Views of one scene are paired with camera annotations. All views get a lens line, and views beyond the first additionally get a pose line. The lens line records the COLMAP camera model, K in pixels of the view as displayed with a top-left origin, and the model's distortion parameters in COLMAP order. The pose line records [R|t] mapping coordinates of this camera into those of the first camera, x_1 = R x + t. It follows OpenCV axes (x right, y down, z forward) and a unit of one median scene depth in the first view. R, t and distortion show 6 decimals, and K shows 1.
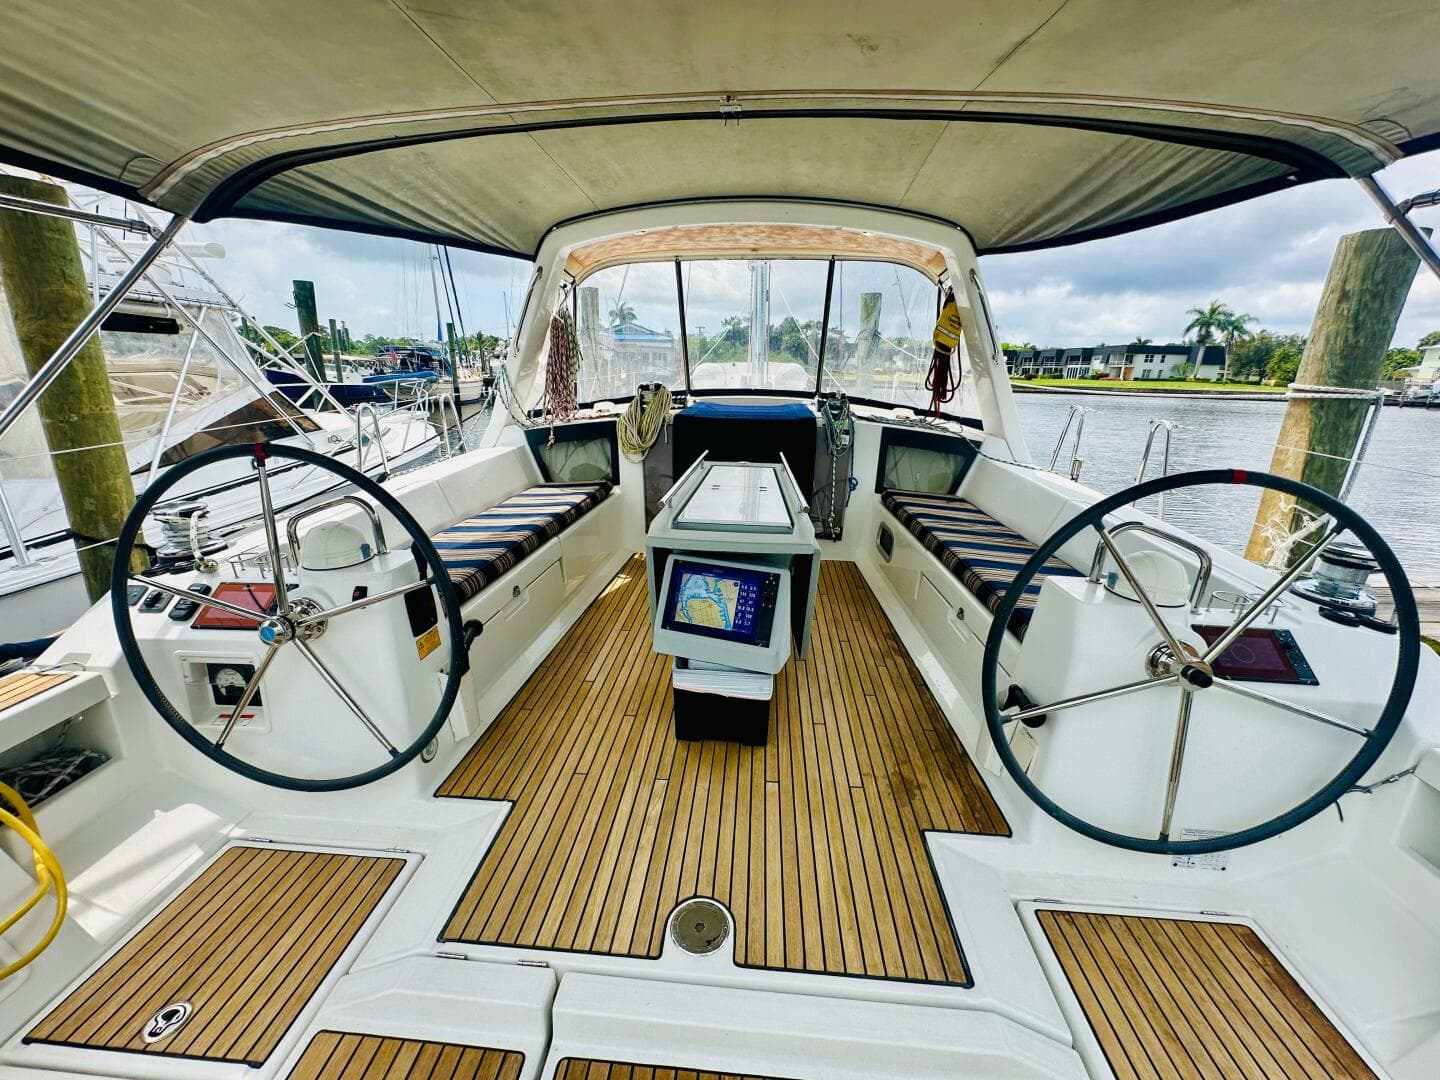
lens RADIAL K [[569.6, 0, 731.0], [0, 569.6, 539.7], [0, 0, 1]] dist [-0.004193, -0.000658]
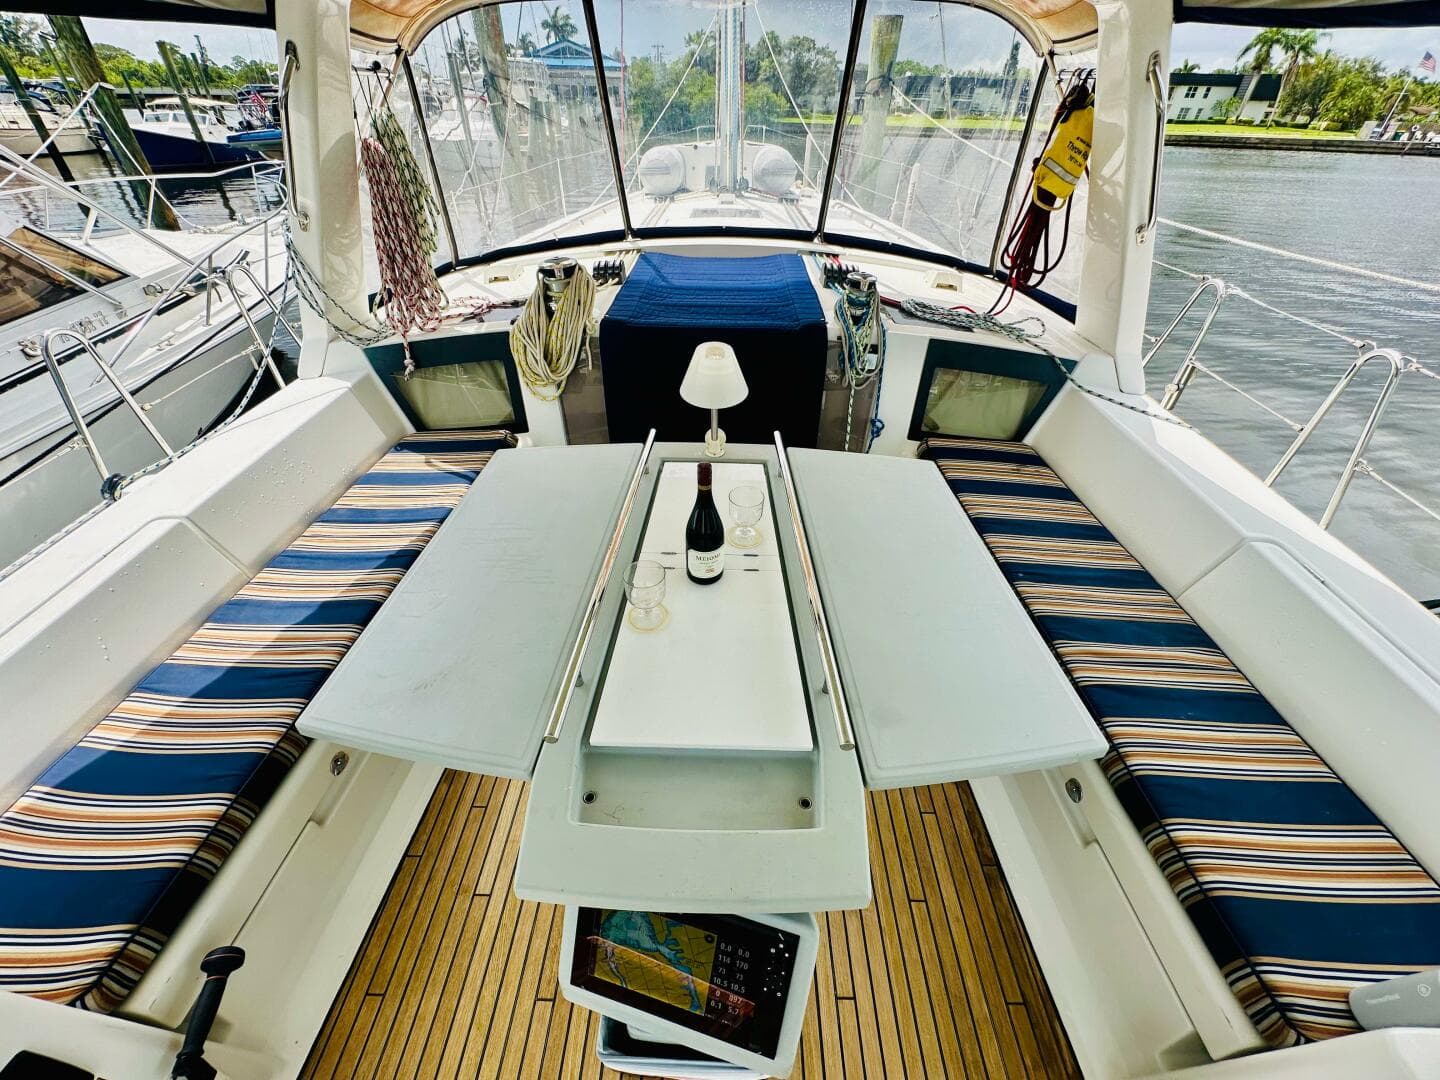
lens RADIAL K [[569.6, 0, 720.2], [0, 569.6, 543.7], [0, 0, 1]] dist [-0.004193, -0.000658]
pose [[0.999268, -0.025906, 0.028137, 0.012007], [0.014155, 0.933938, 0.357154, -0.375872], [-0.035531, -0.356494, 0.933622, 0.581250]]
